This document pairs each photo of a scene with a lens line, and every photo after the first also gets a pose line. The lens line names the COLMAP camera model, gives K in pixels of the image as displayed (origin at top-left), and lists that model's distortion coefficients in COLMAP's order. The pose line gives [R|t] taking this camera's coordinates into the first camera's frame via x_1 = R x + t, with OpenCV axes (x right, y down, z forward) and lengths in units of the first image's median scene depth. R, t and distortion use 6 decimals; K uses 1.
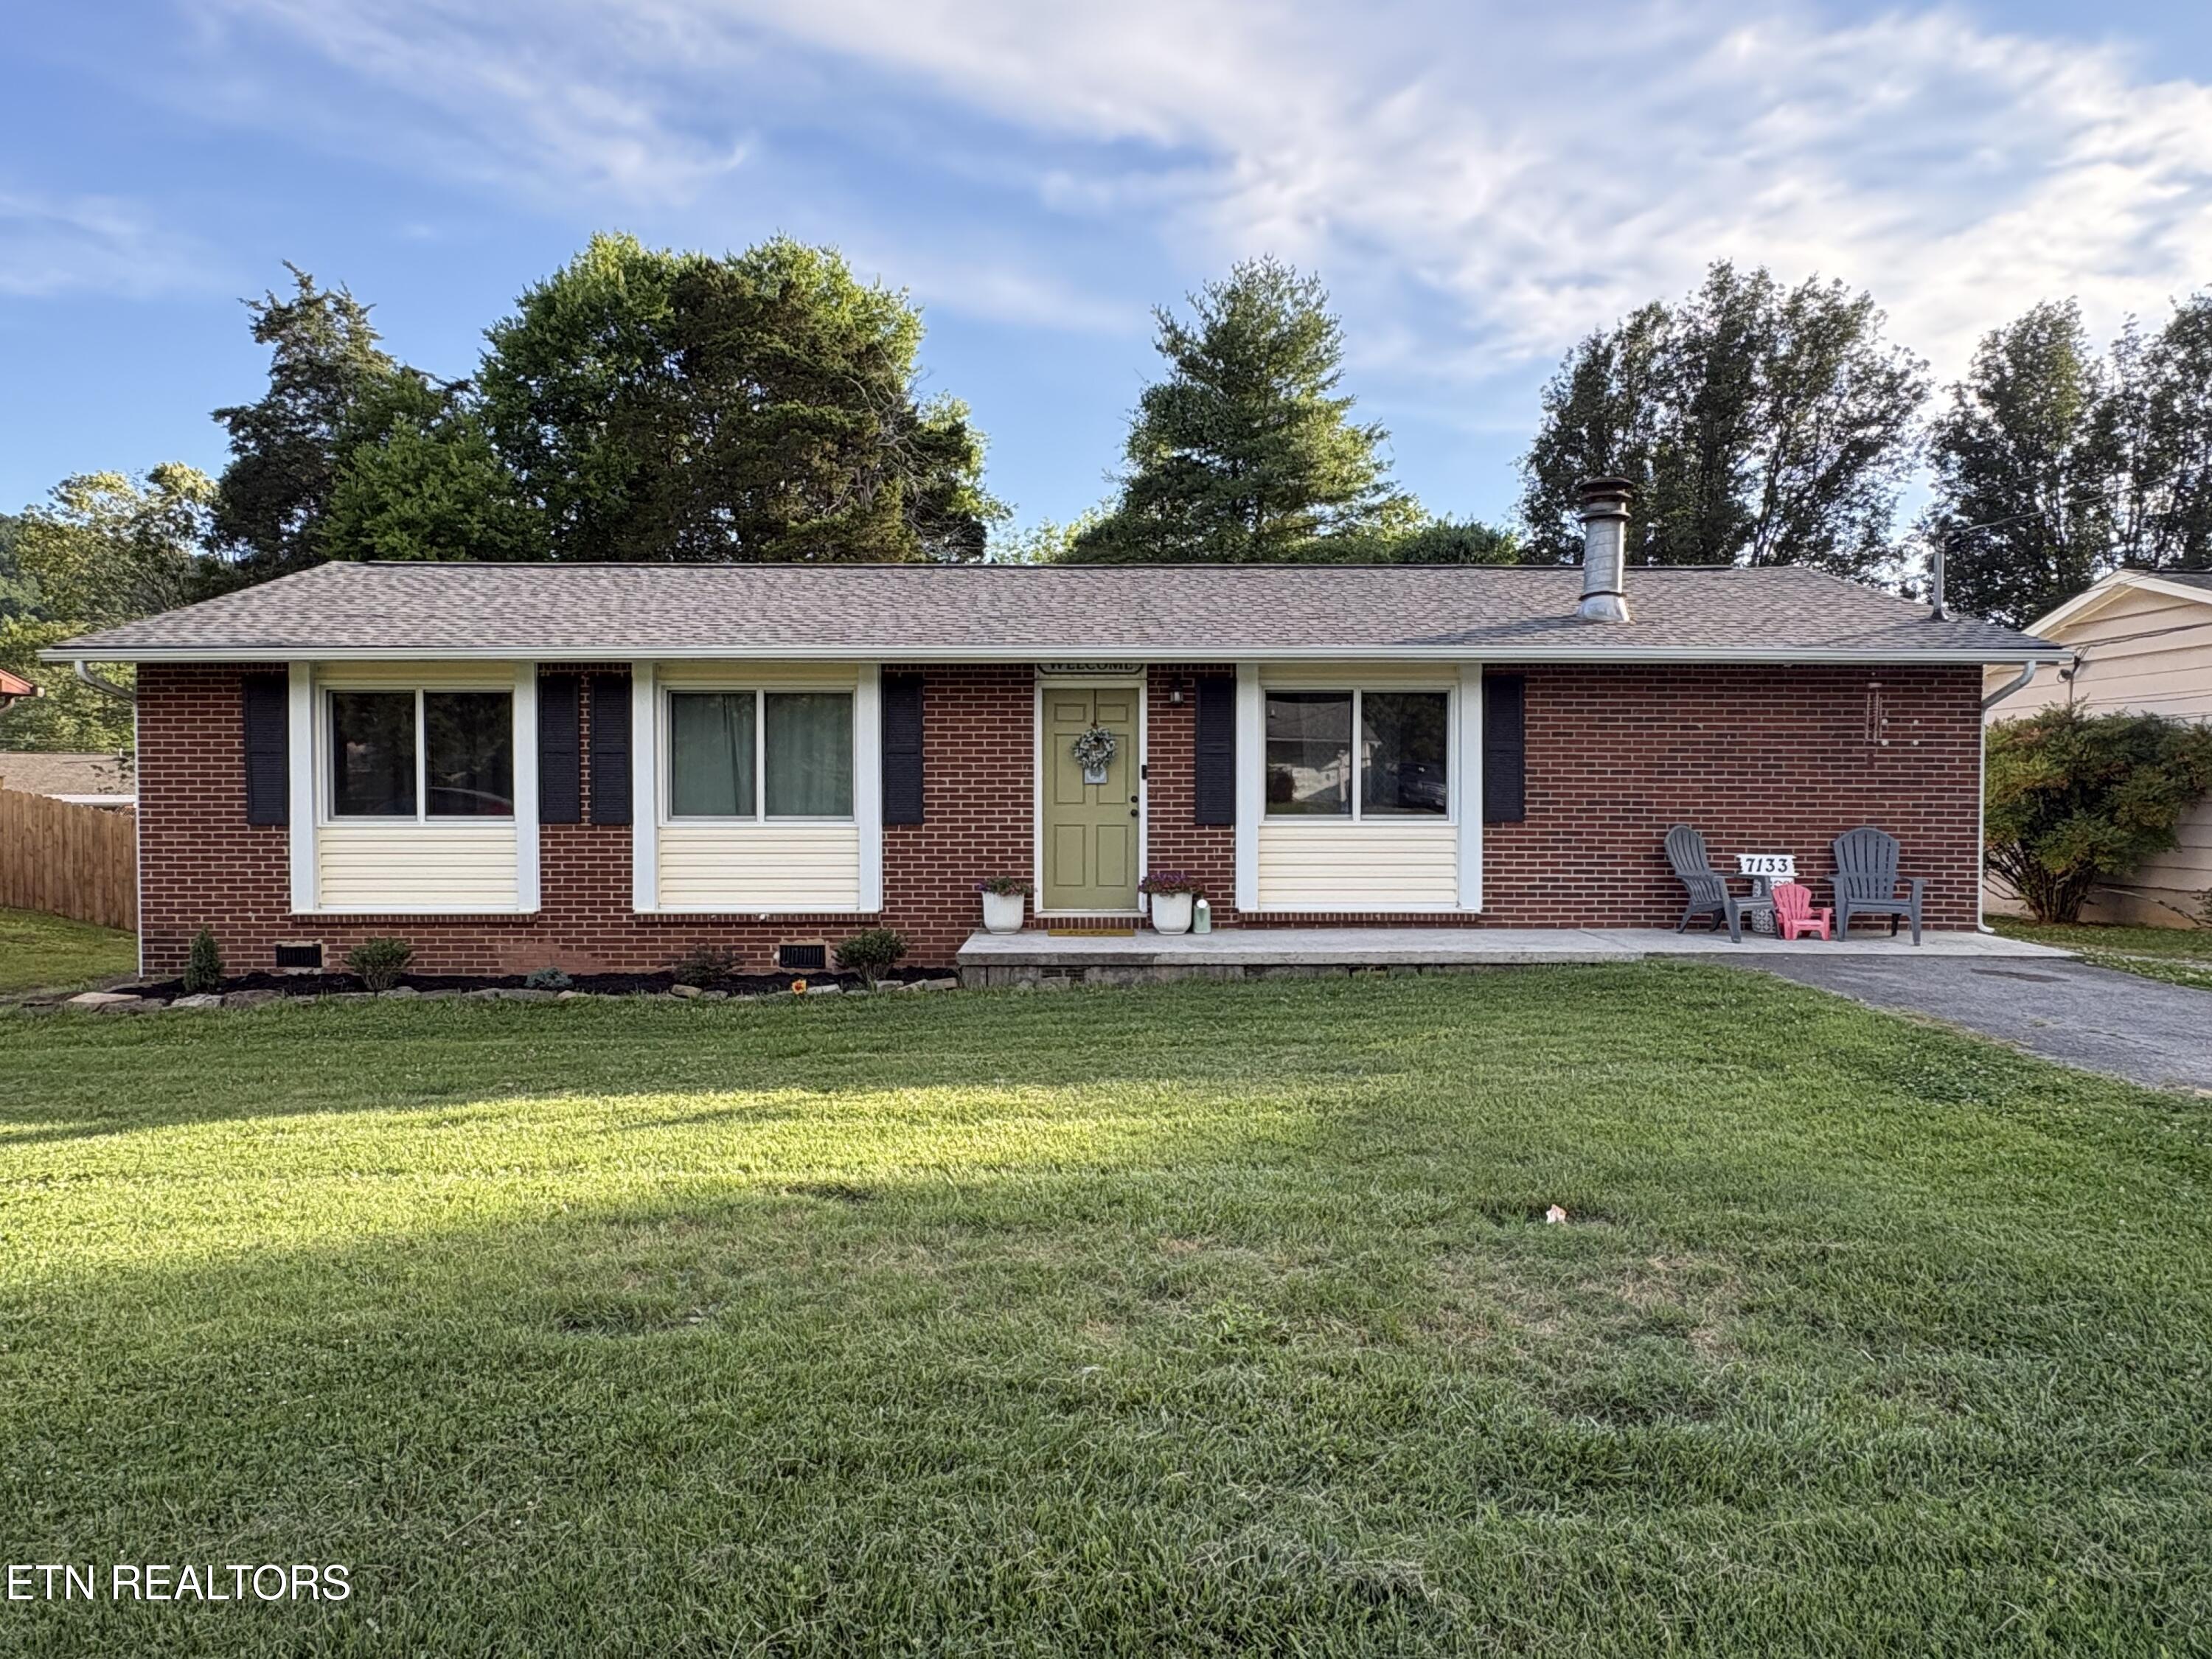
lens RADIAL K [[1345.2, 0, 1106.0], [0, 1345.2, 829.5], [0, 0, 1]] dist [0.056522, 0.000359]
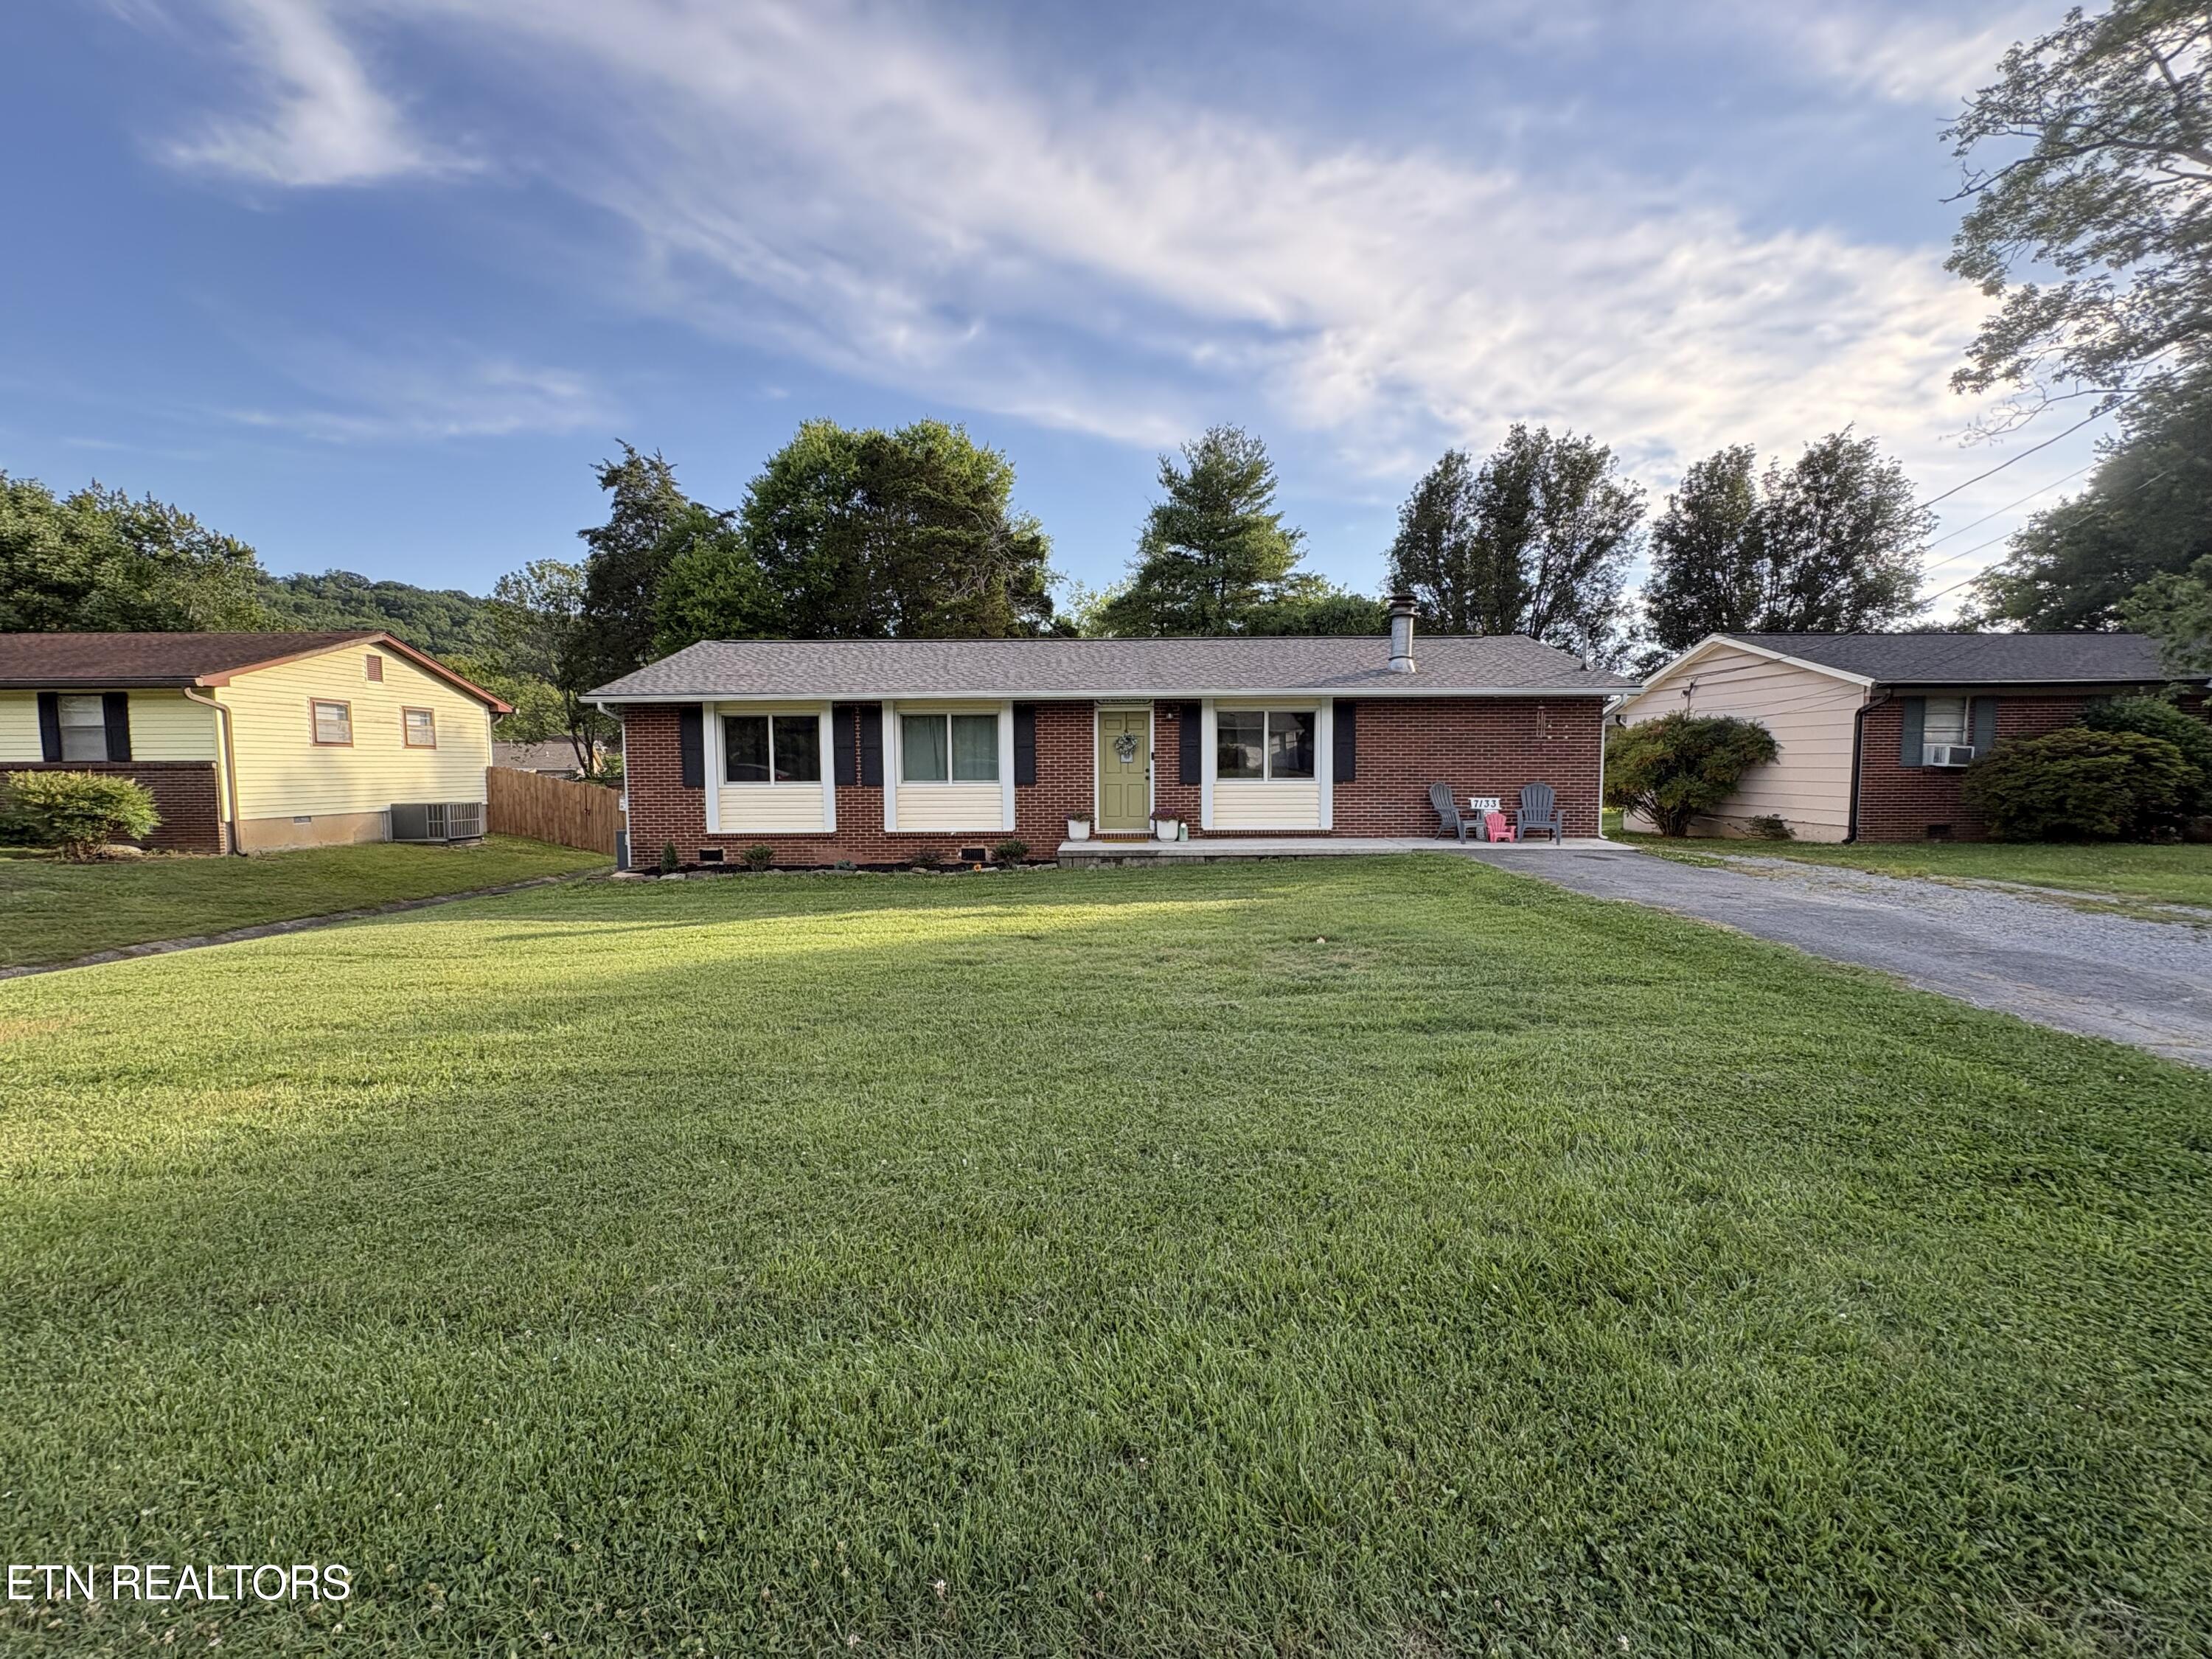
lens RADIAL K [[884.2, 0, 1106.0], [0, 884.2, 829.5], [0, 0, 1]] dist [-0.000580, -0.000163]
pose [[0.999715, -0.004953, -0.023366, -0.007800], [0.006080, 0.998809, 0.048410, -0.000222], [0.023099, -0.048539, 0.998554, -0.219944]]
